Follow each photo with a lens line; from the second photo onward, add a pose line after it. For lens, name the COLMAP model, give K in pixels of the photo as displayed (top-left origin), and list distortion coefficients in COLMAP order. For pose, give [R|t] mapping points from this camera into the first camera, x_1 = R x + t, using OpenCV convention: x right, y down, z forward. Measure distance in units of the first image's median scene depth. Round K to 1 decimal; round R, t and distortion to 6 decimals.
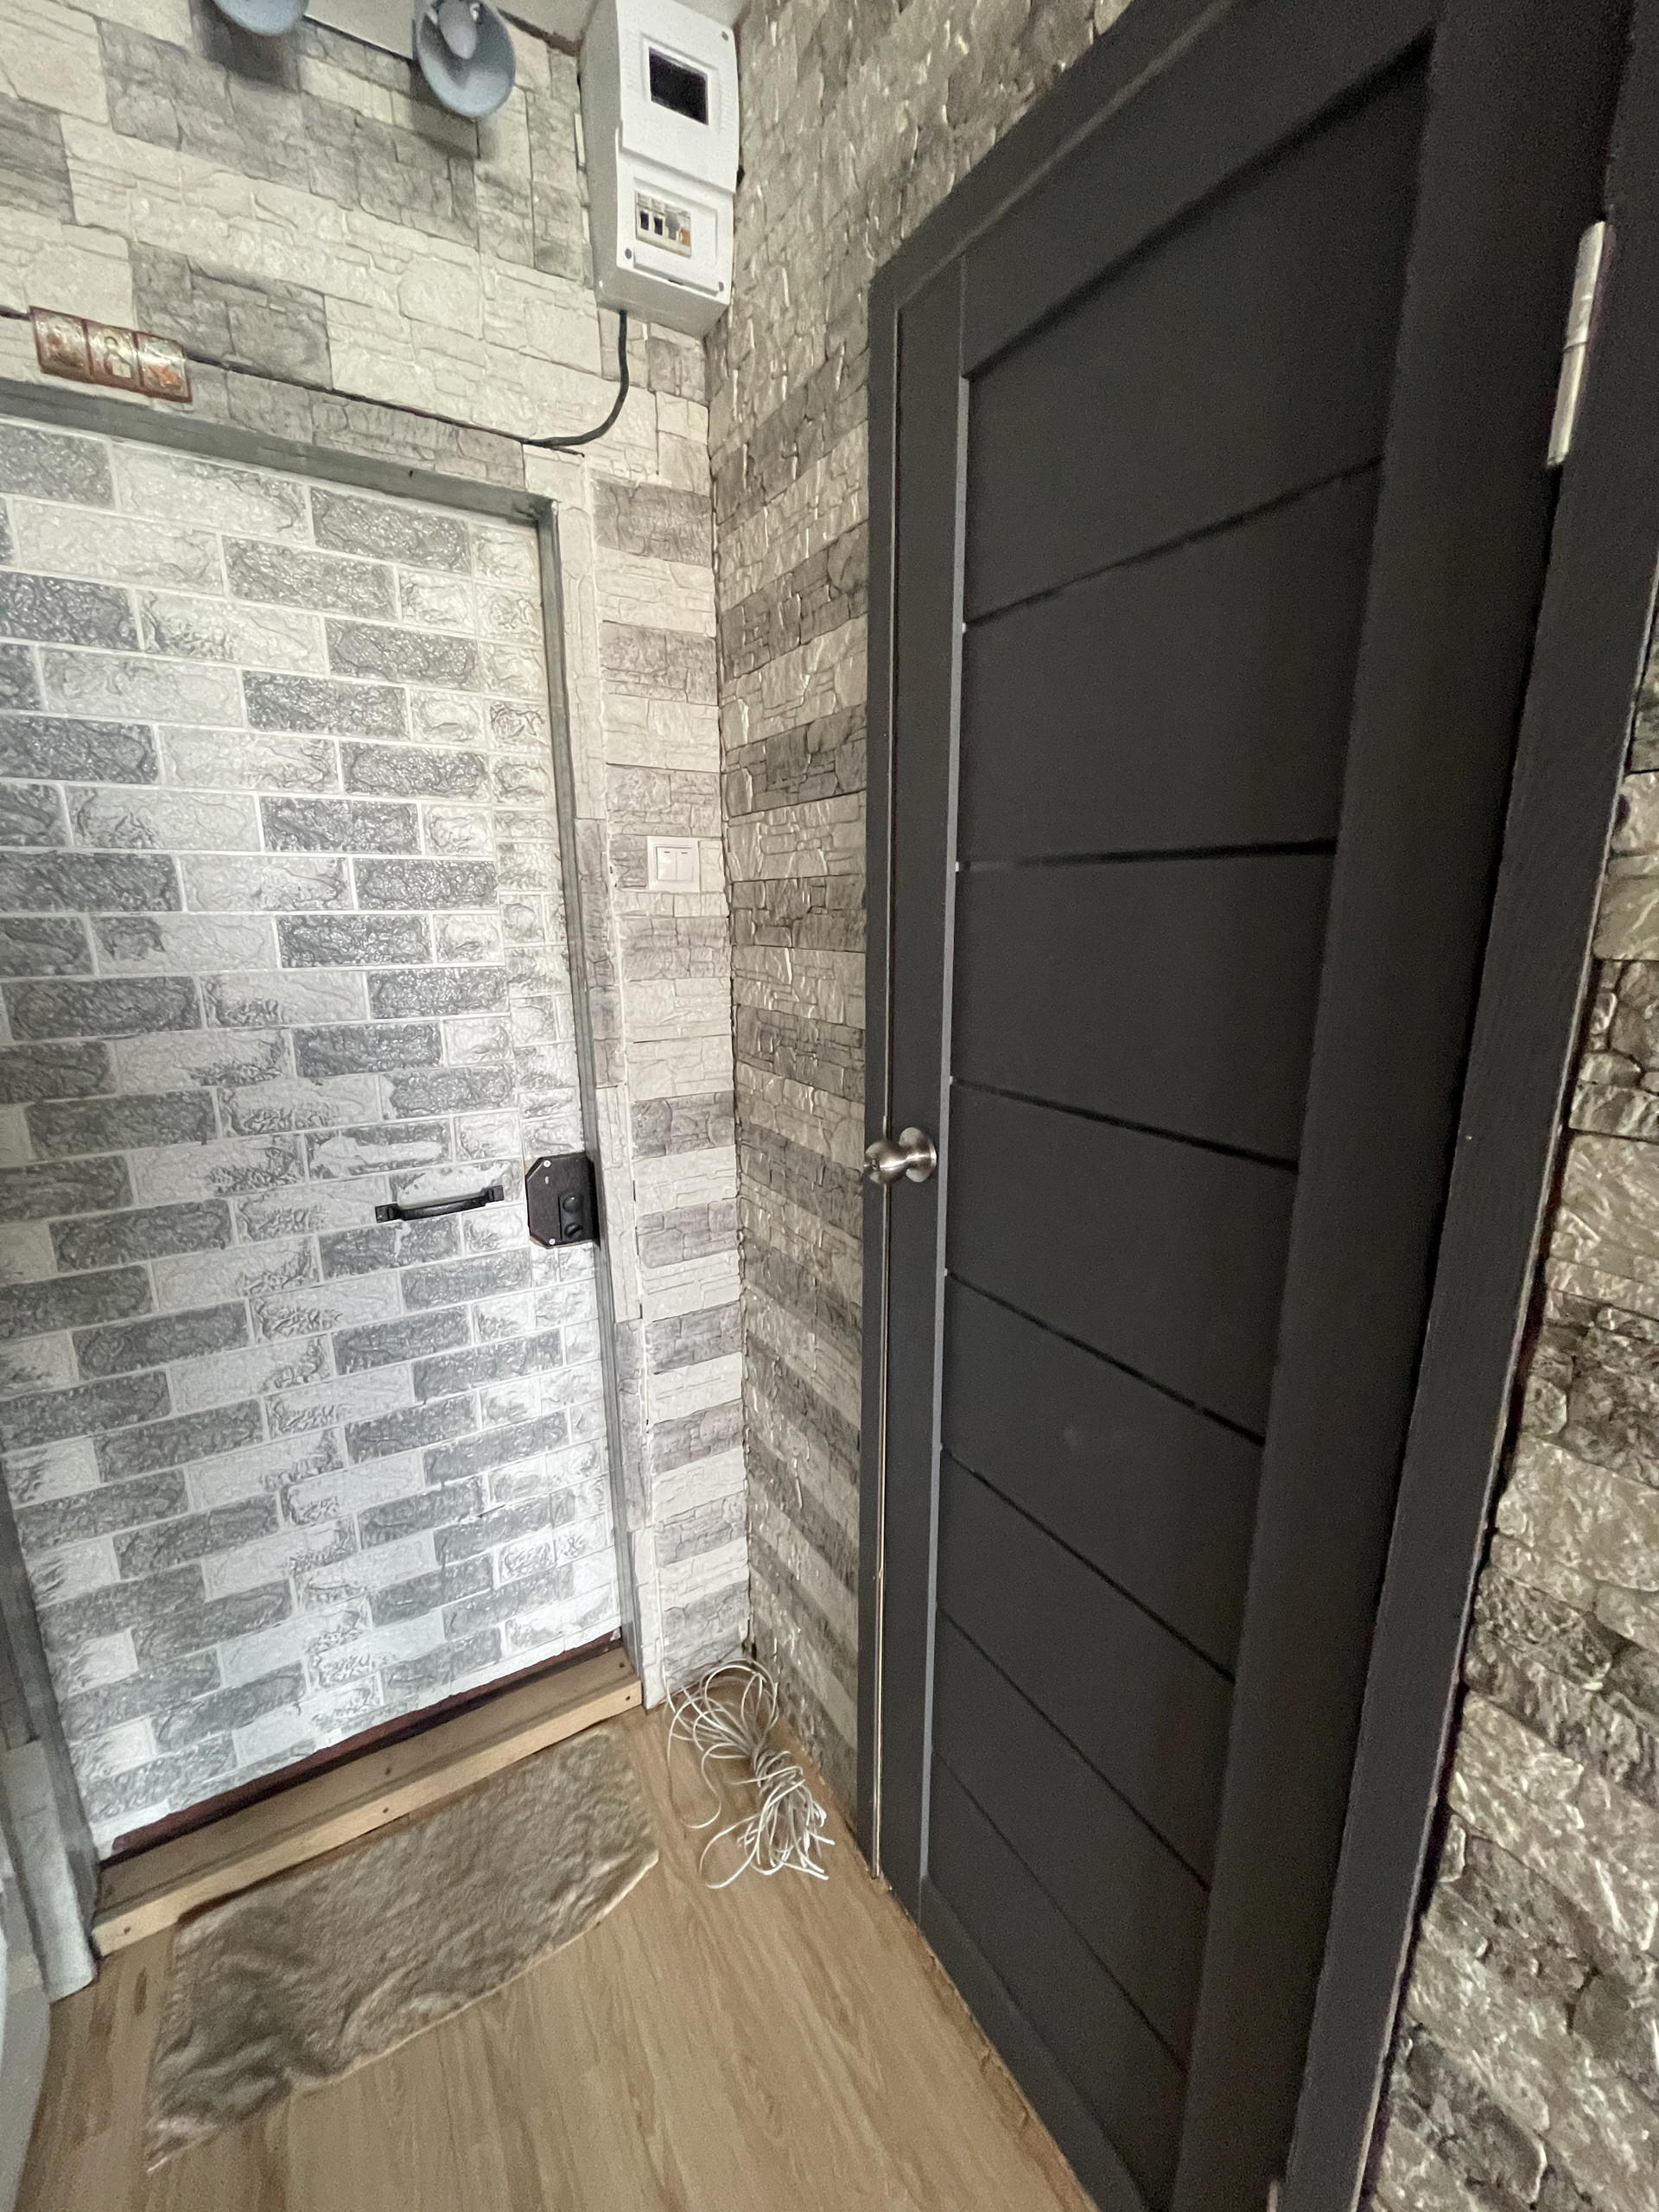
lens RADIAL K [[898.1, 0, 829.5], [0, 898.1, 1106.0], [0, 0, 1]] dist [-0.006263, 0.004329]
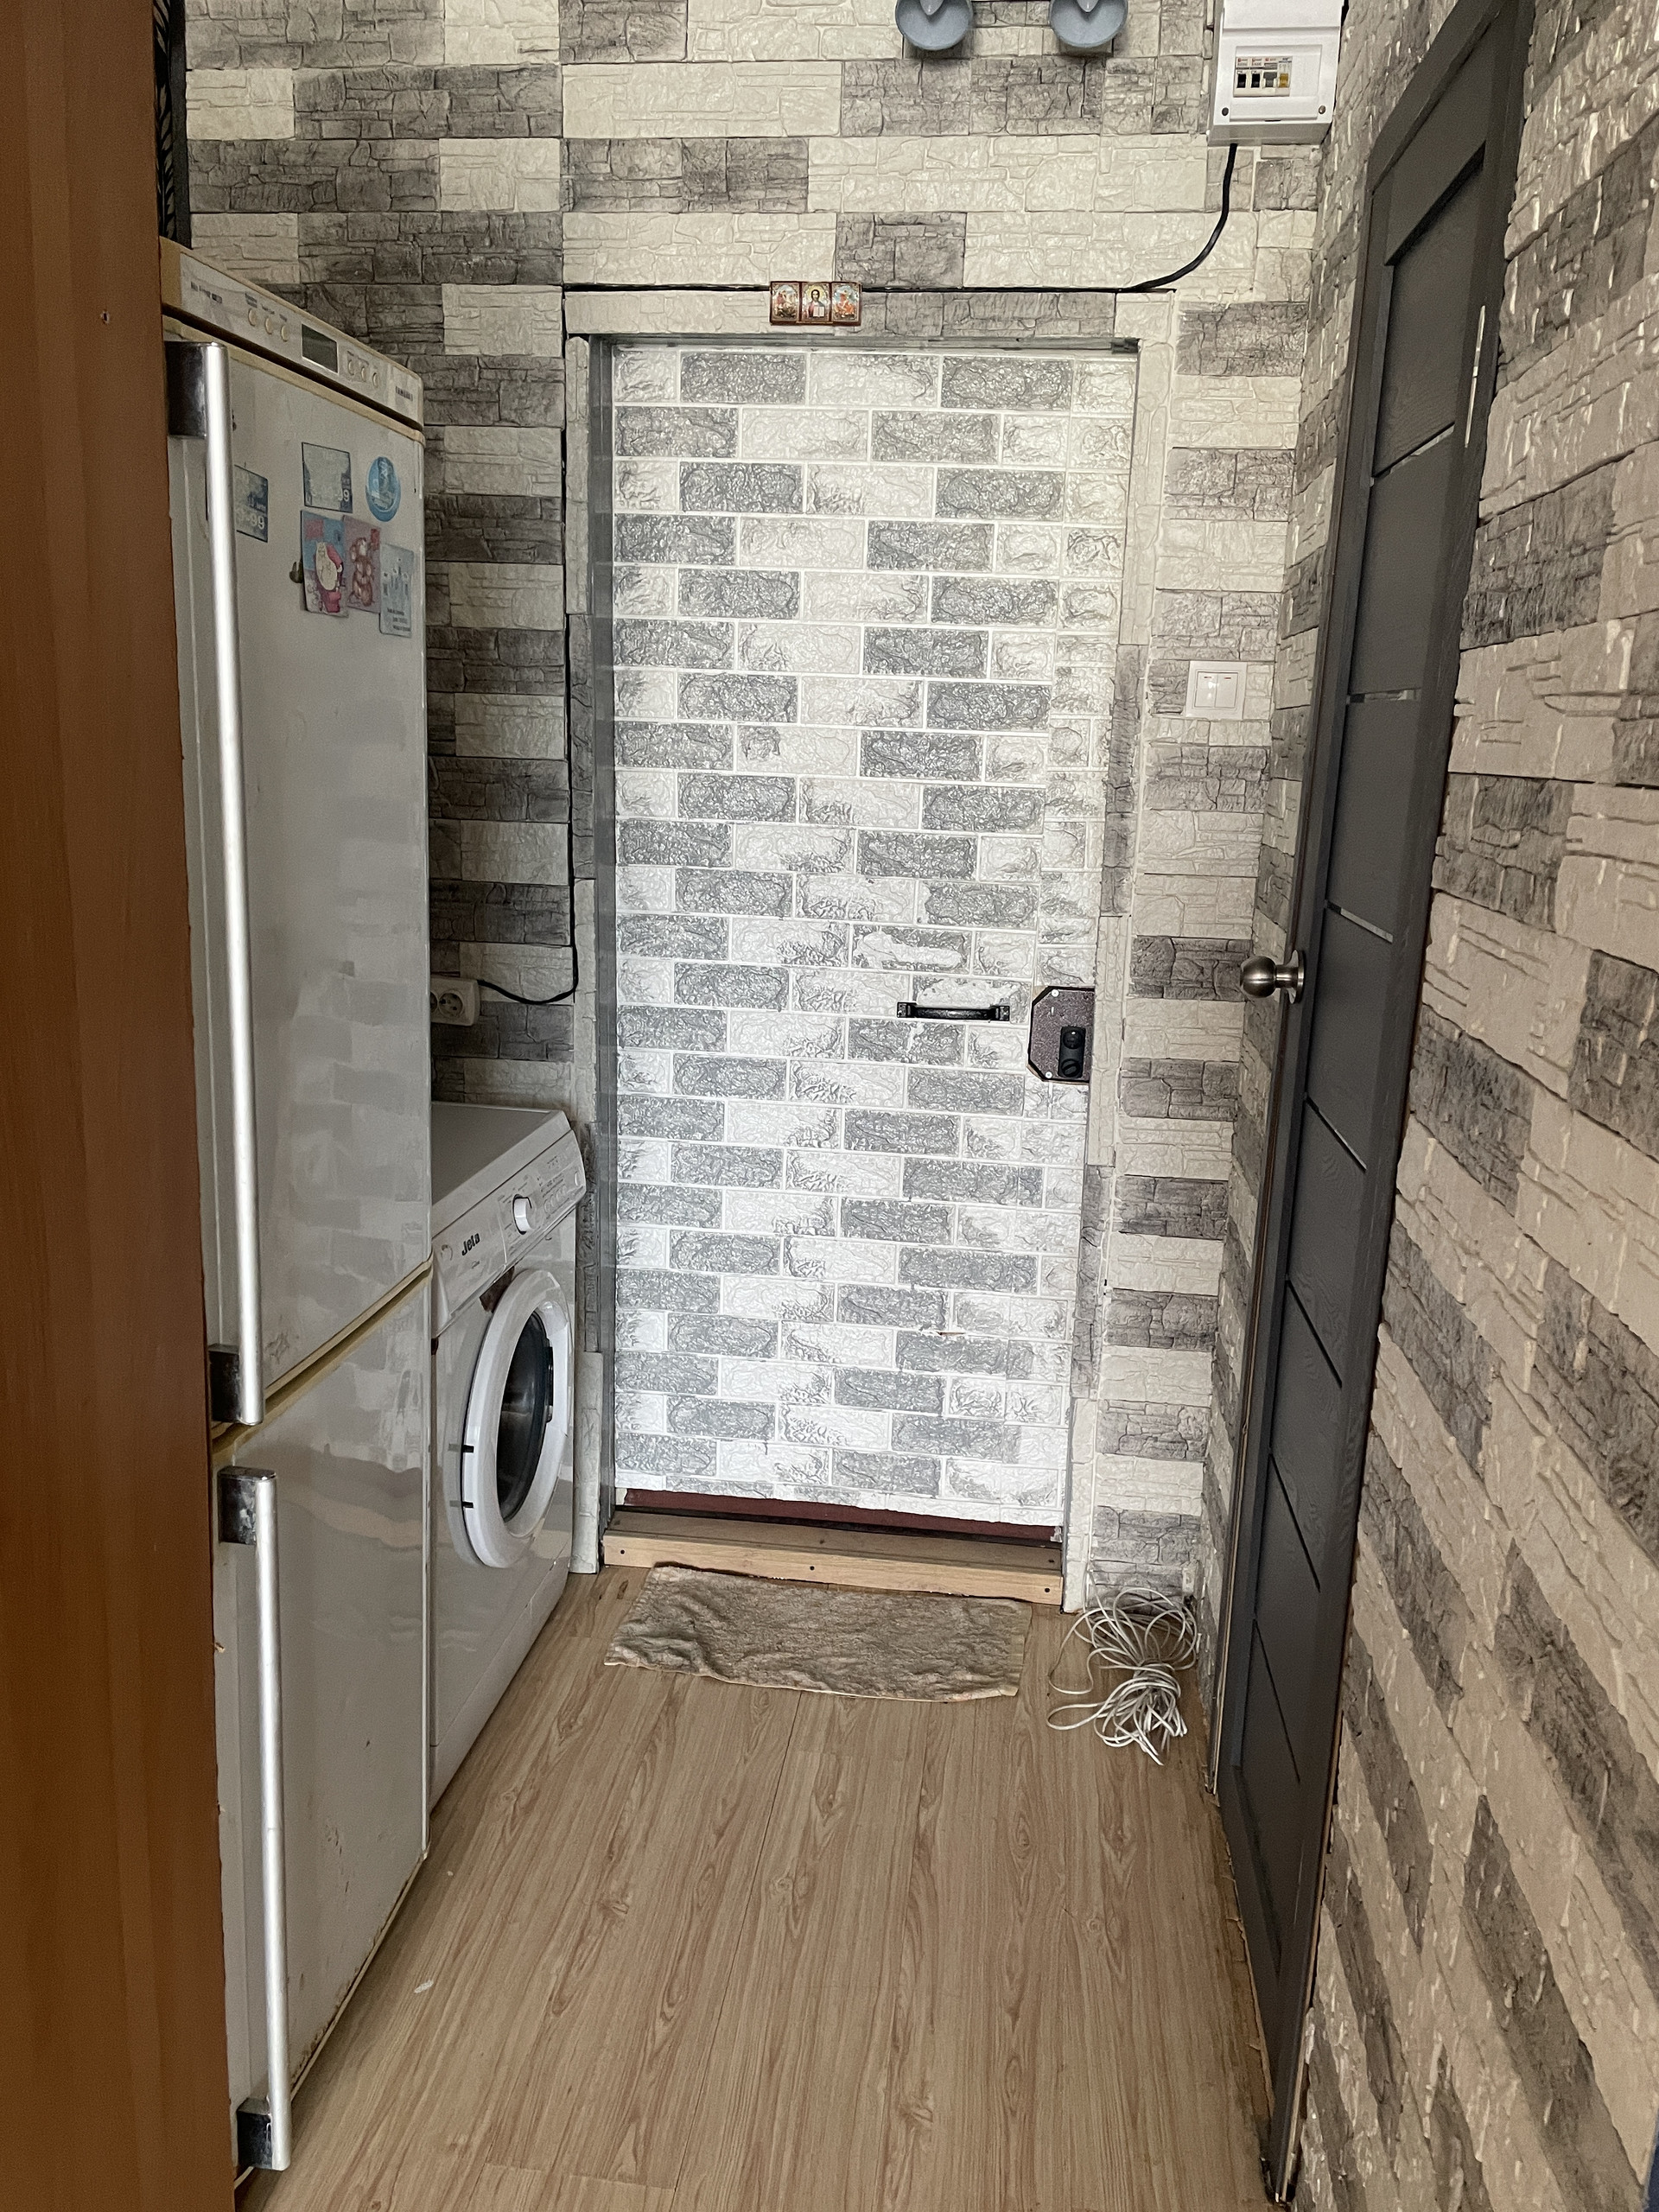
lens RADIAL K [[1666.9, 0, 829.5], [0, 1666.9, 1106.0], [0, 0, 1]] dist [0.171953, -0.204003]
pose [[0.788209, 0.170090, -0.591435, 0.682166], [-0.174875, 0.983333, 0.049739, 0.157290], [0.590038, 0.064222, 0.804817, -0.708180]]
